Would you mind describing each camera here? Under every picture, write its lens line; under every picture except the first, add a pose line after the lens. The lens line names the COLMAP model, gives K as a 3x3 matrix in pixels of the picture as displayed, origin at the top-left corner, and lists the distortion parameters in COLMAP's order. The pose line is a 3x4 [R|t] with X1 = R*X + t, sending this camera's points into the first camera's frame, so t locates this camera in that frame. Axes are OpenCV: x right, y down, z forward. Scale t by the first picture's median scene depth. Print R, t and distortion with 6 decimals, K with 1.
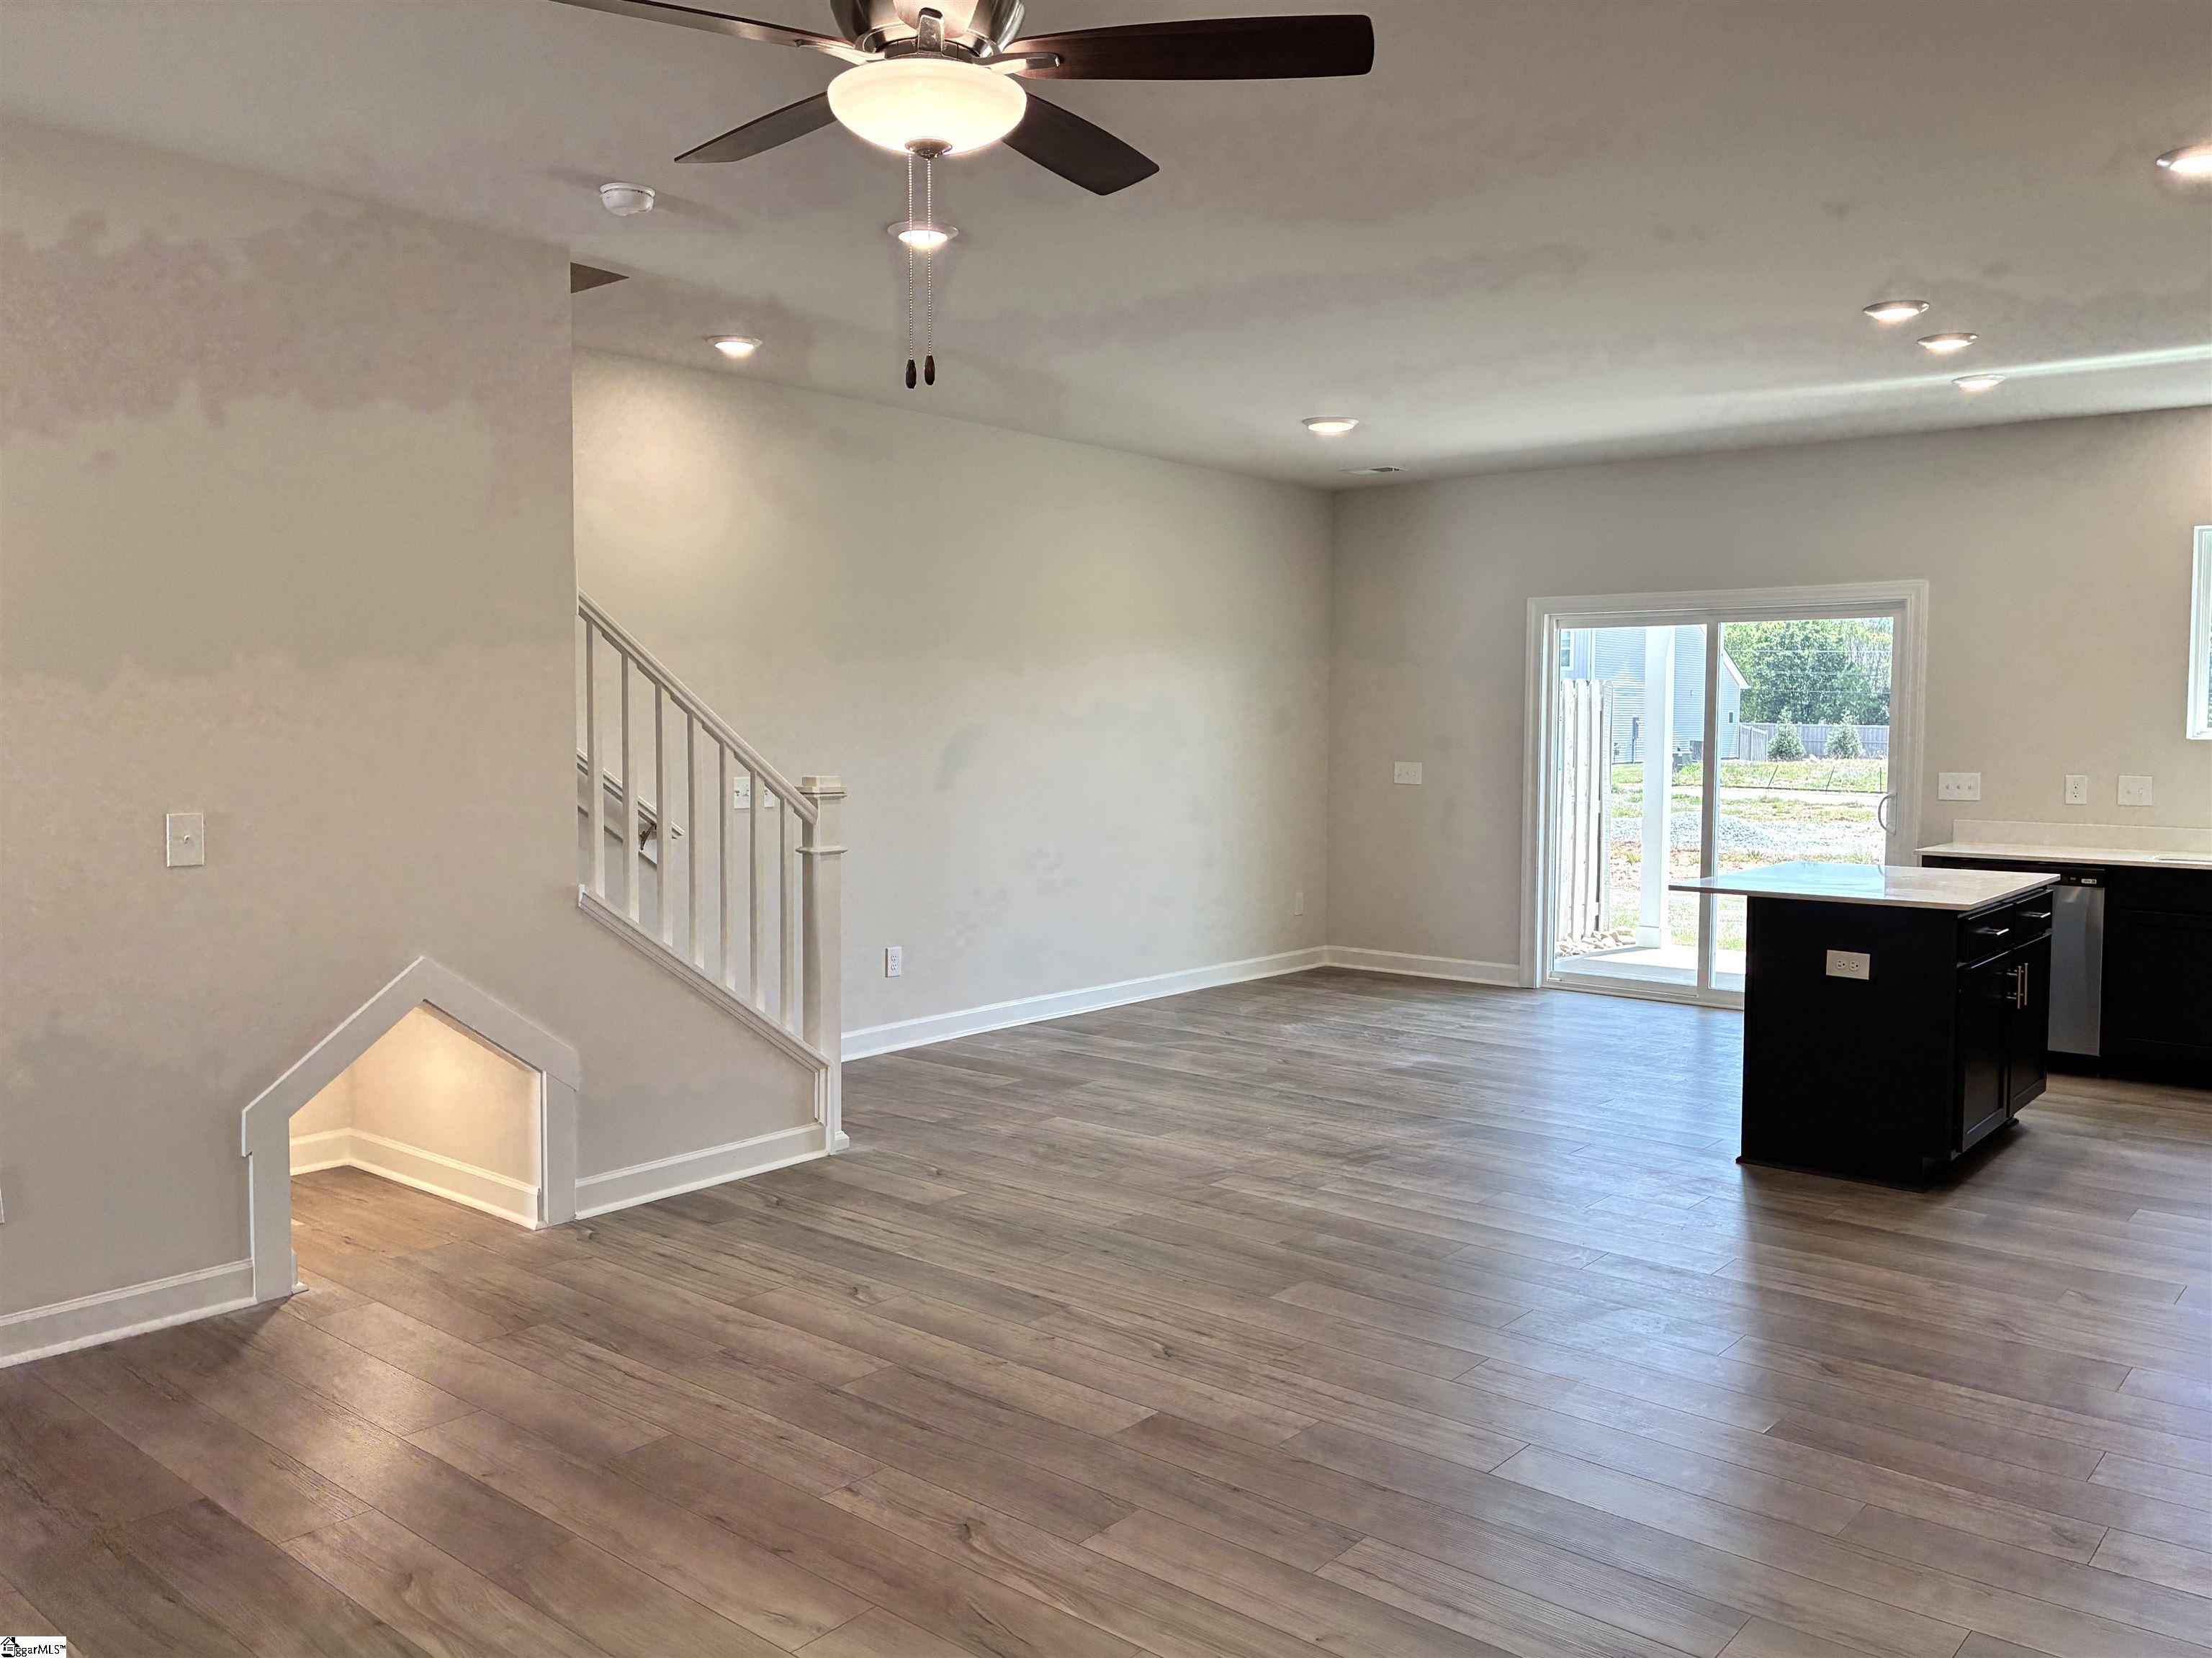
lens RADIAL K [[1679.1, 0, 1111.8], [0, 1679.1, 898.4], [0, 0, 1]] dist [0.009574, 0.002858]
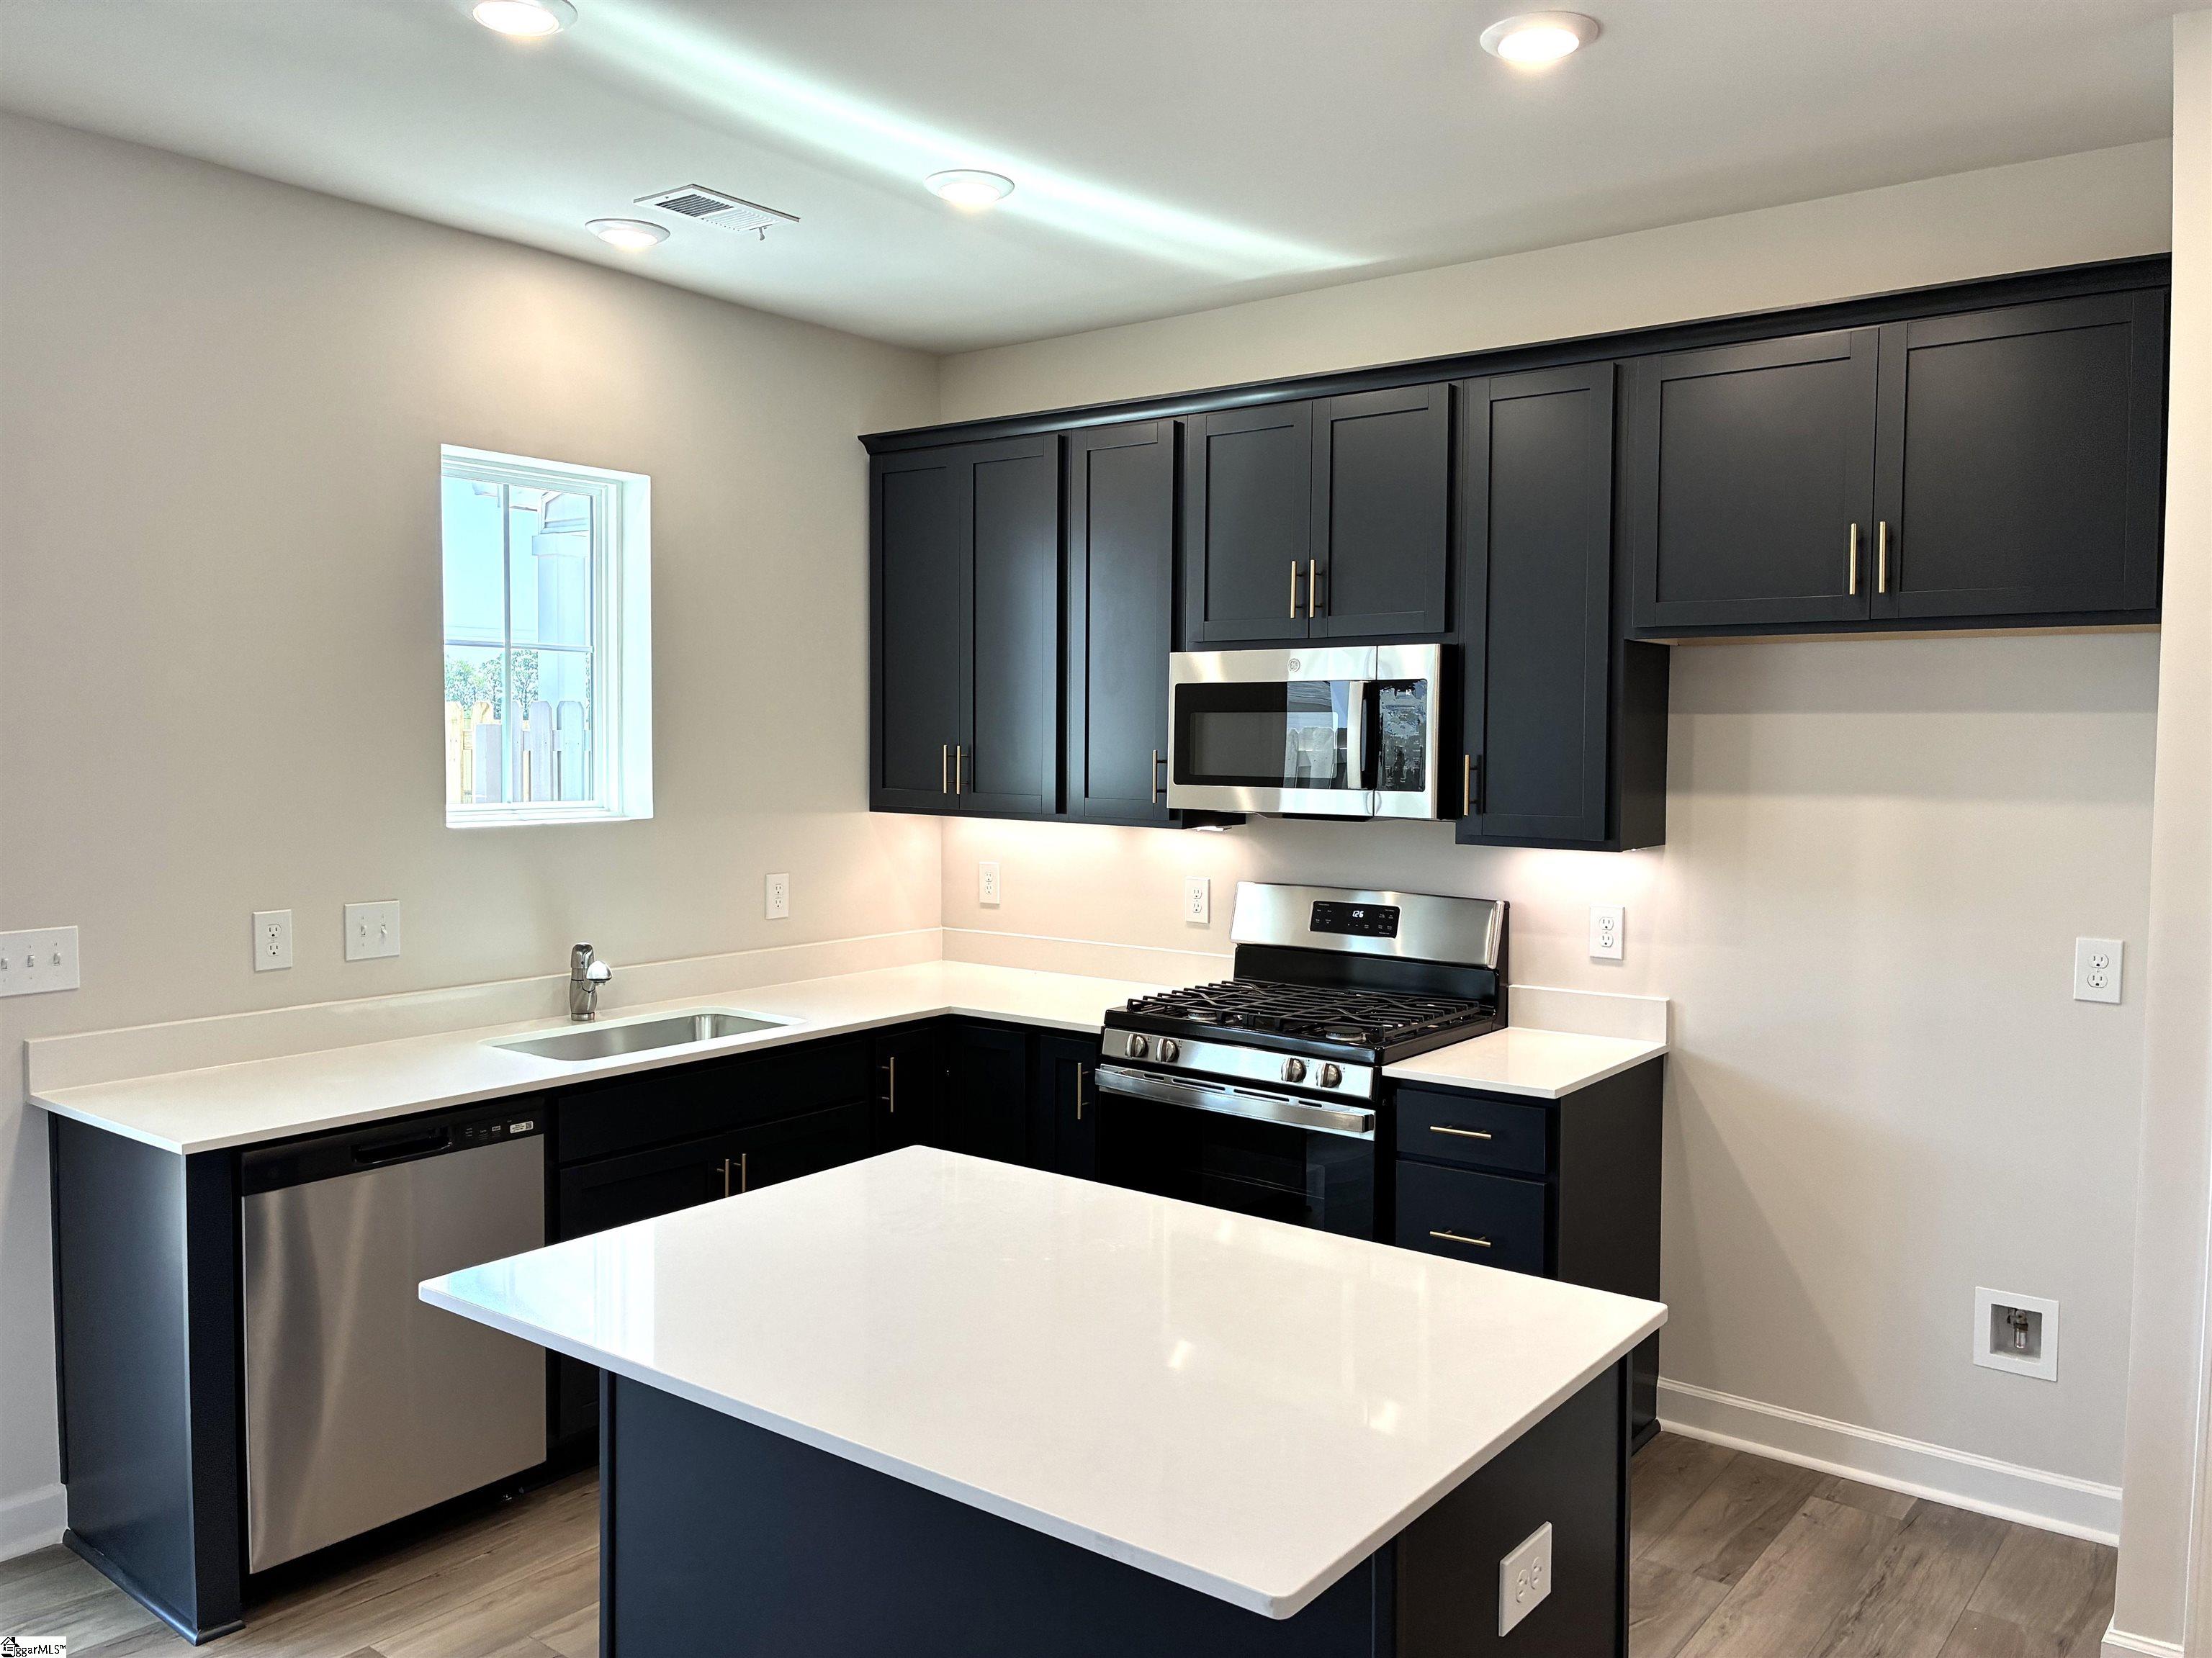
lens RADIAL K [[1681.9, 0, 1152.1], [0, 1681.9, 821.8], [0, 0, 1]] dist [0.051302, -0.090636]
pose [[-0.051867, -0.049969, 0.997403, 0.107954], [0.095288, 0.993943, 0.054751, -0.151830], [-0.994098, 0.097880, -0.046791, 1.150672]]
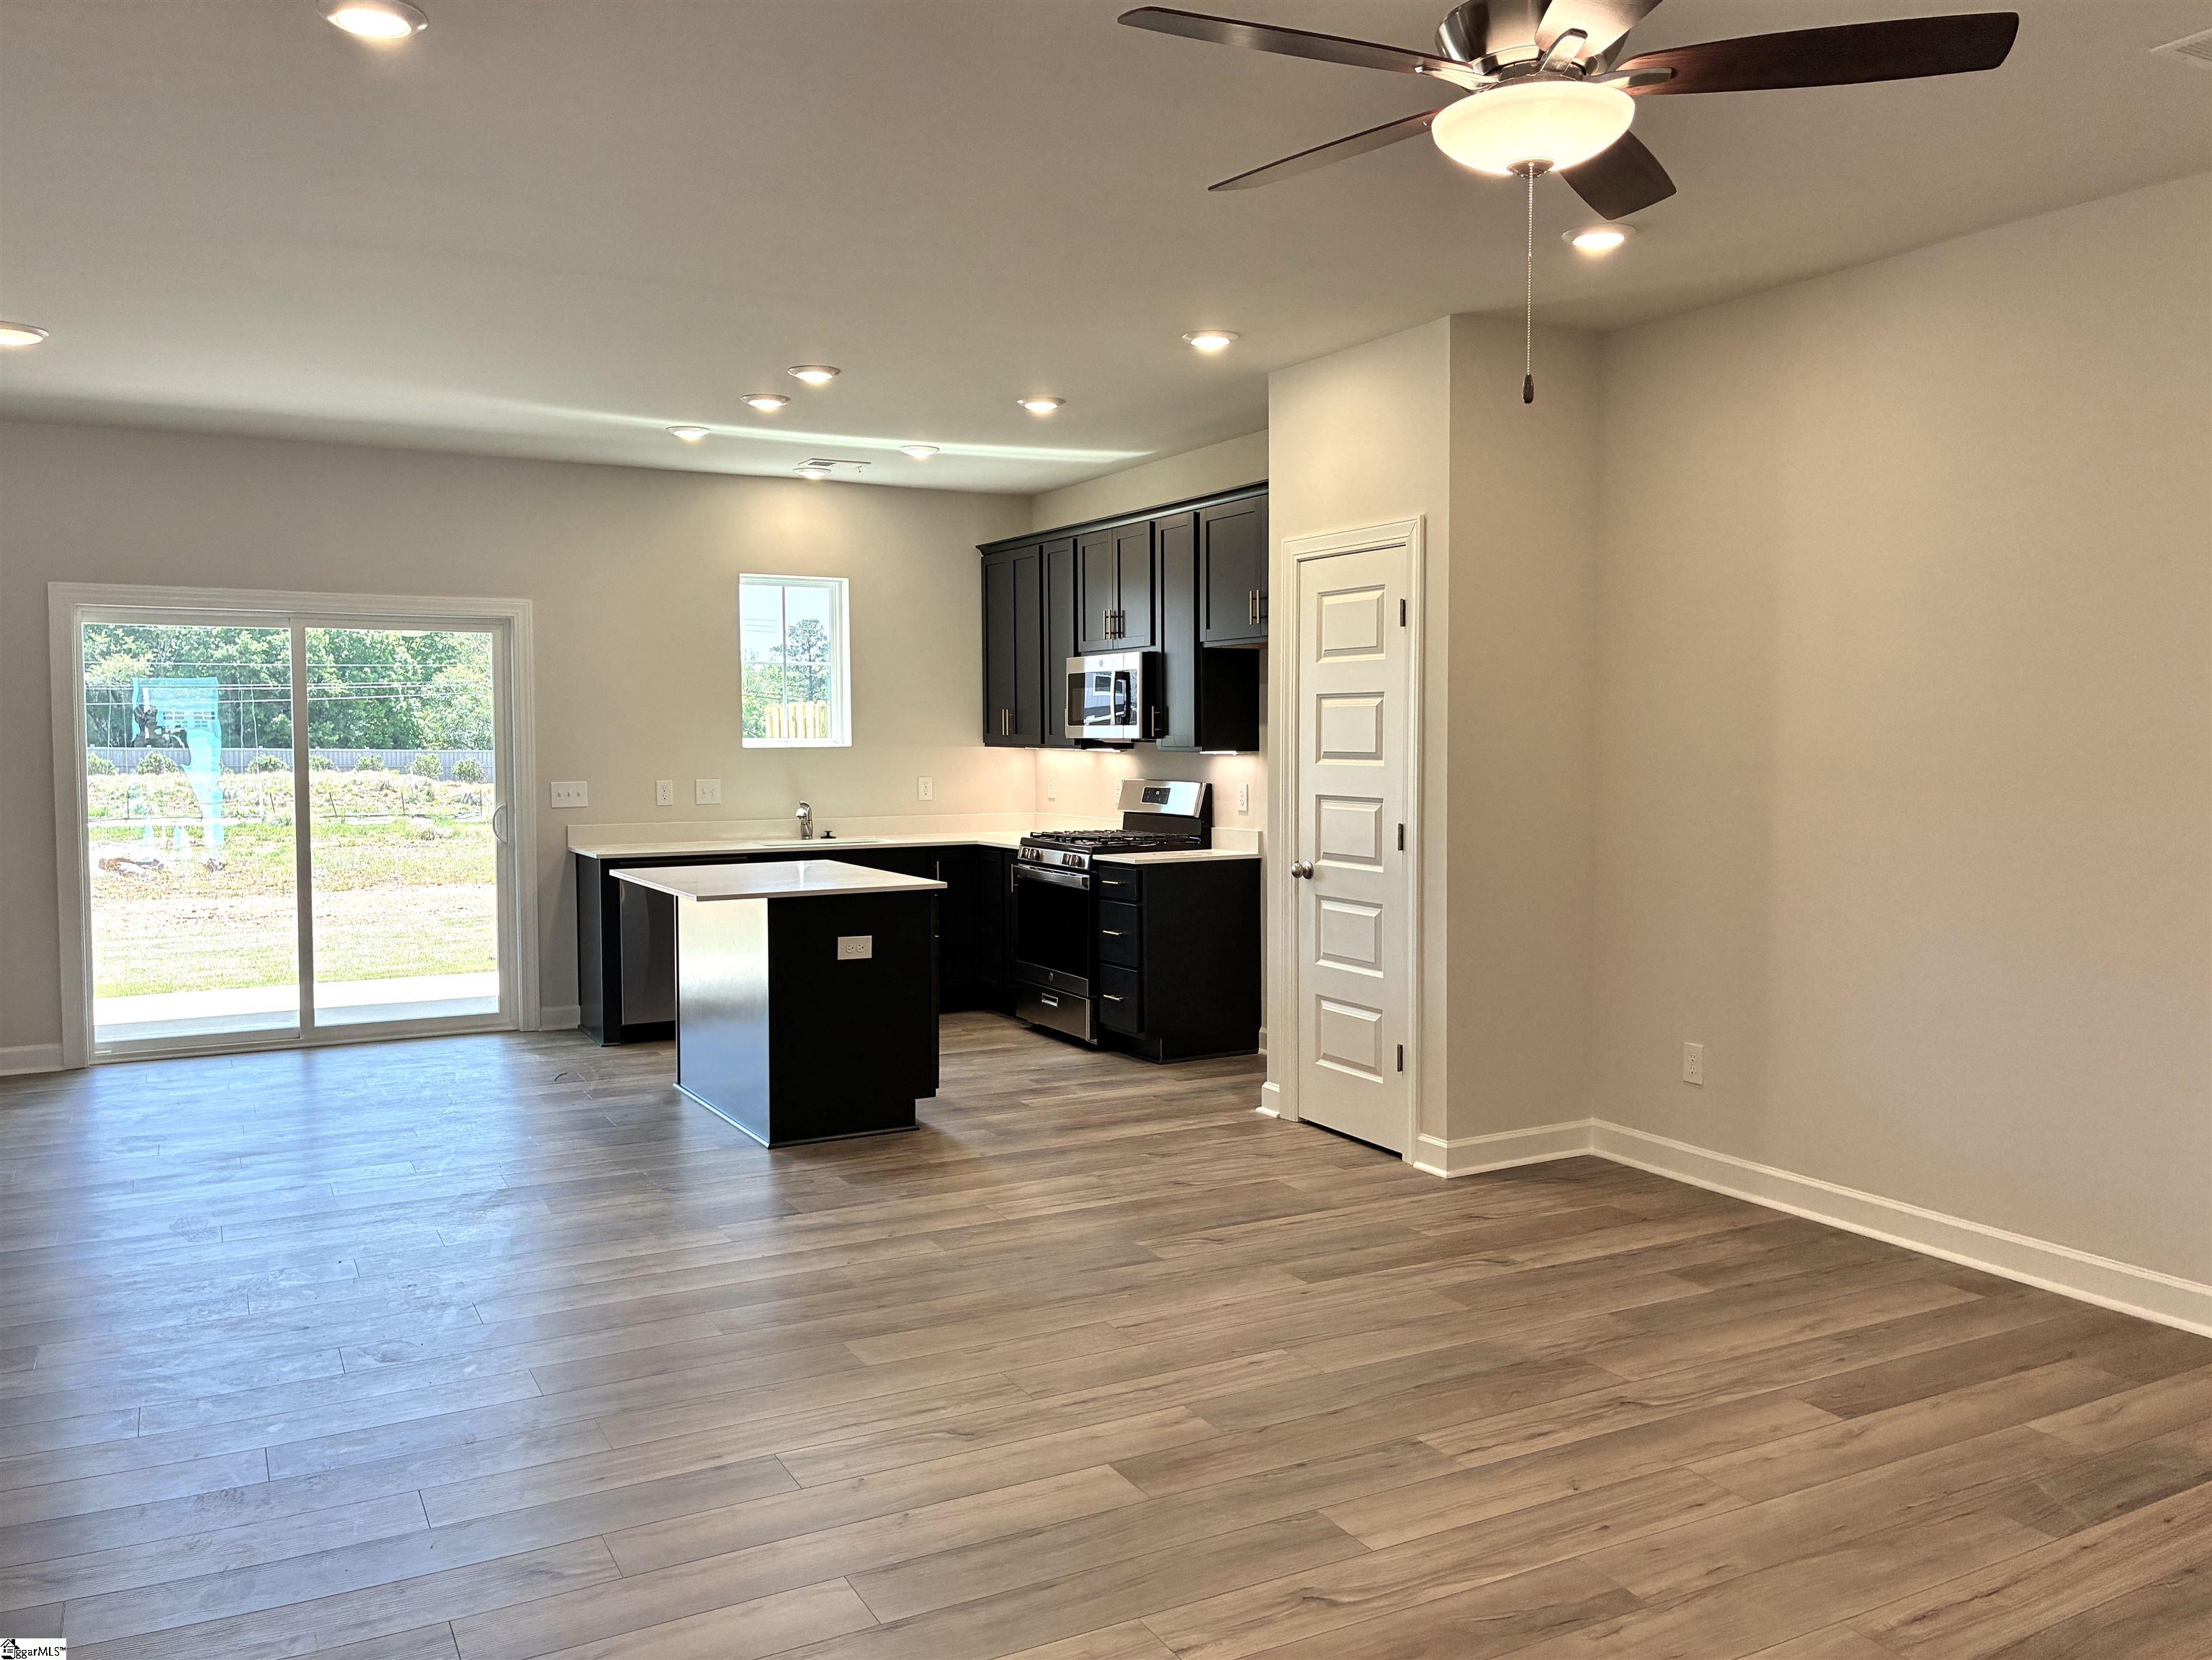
lens RADIAL K [[1709.0, 0, 1106.0], [0, 1709.0, 830.0], [0, 0, 1]] dist [0.022514, 0.000333]
pose [[0.367842, -0.055713, 0.928218, -0.601578], [0.101260, 0.994667, 0.019573, -0.047699], [-0.924358, 0.086792, 0.371522, 0.436906]]
